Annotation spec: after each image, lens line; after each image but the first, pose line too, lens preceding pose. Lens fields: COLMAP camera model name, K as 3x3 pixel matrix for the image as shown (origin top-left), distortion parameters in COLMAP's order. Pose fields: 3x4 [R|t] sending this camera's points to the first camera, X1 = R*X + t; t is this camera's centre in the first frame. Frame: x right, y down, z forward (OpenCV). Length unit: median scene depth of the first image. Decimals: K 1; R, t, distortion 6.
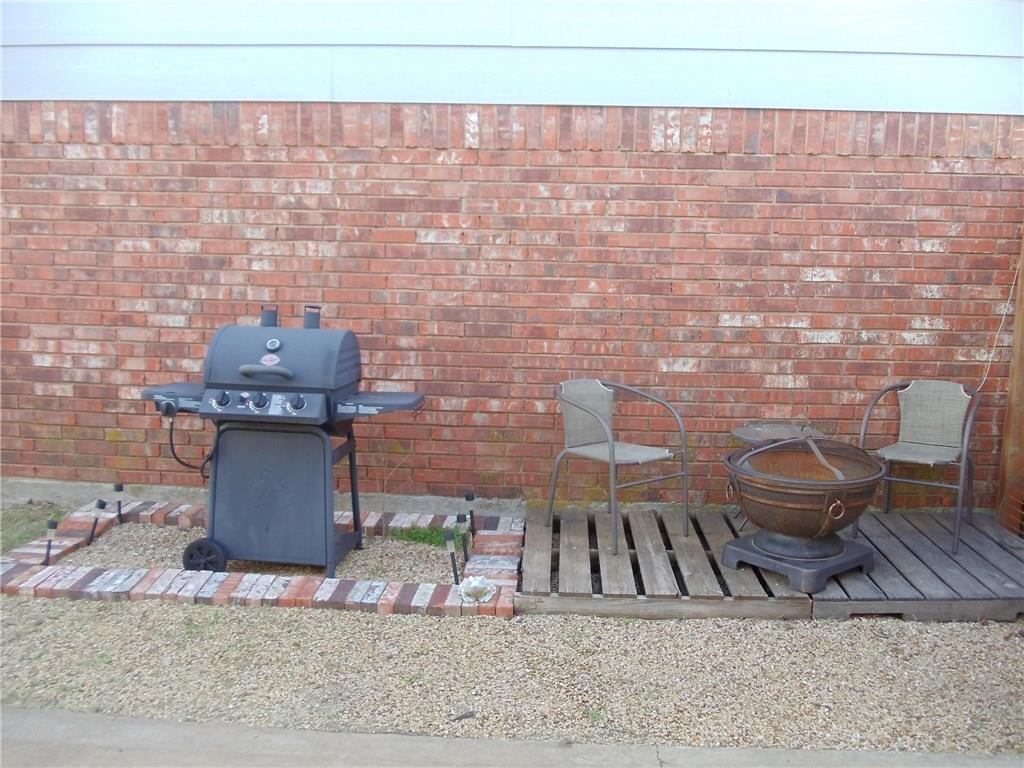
lens RADIAL K [[967.8, 0, 530.2], [0, 967.8, 383.6], [0, 0, 1]] dist [-0.035903, 0.019602]
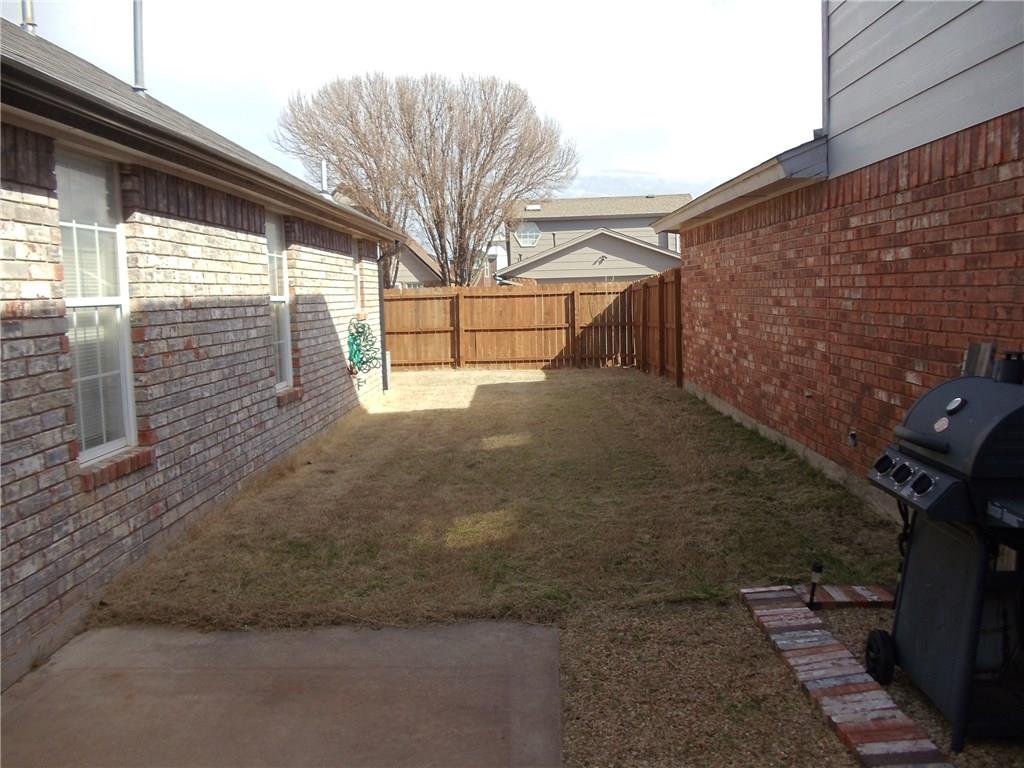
lens RADIAL K [[967.8, 0, 530.2], [0, 967.8, 383.6], [0, 0, 1]] dist [-0.035903, 0.019602]
pose [[0.052121, 0.068793, -0.996269, 0.456555], [-0.115895, 0.991300, 0.062387, -0.066149], [0.991893, 0.112211, 0.059640, 0.643404]]
